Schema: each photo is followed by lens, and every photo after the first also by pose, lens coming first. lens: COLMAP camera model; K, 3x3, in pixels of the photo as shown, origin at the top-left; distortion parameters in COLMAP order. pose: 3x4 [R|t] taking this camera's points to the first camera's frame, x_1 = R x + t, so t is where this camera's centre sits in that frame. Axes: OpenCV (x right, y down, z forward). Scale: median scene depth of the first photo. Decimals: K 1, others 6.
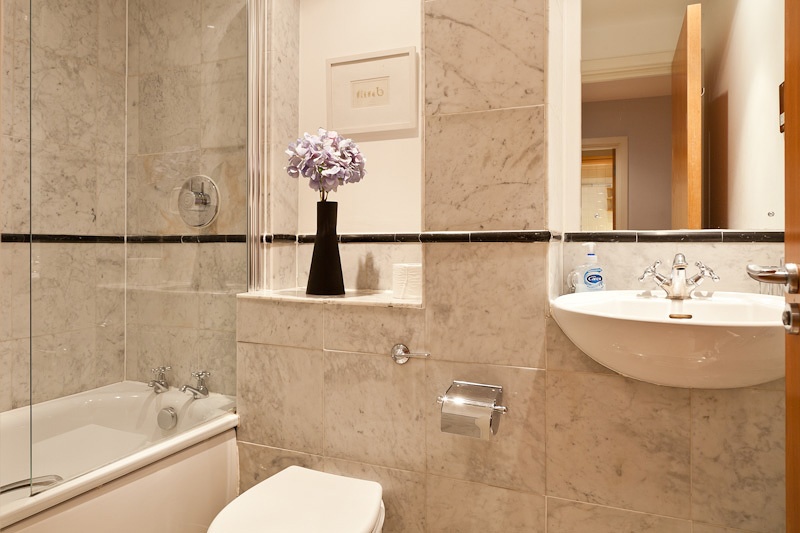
lens RADIAL K [[571.3, 0, 400.0], [0, 571.3, 266.5], [0, 0, 1]] dist [0.003759, 0.000938]
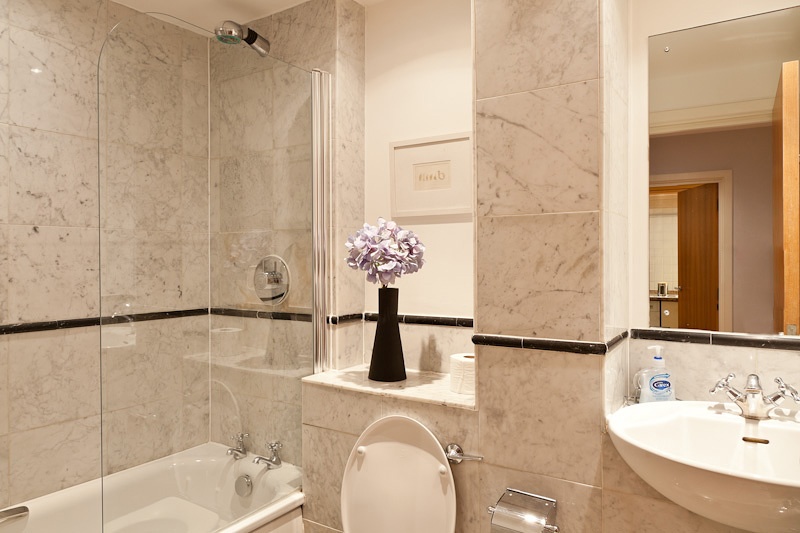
lens RADIAL K [[564.9, 0, 420.5], [0, 564.9, 266.3], [0, 0, 1]] dist [0.007367, -0.001585]
pose [[0.987714, 0.000231, -0.156272, 0.086936], [0.000558, 0.999987, 0.005004, -0.160298], [0.156271, -0.005030, 0.987701, 0.023934]]
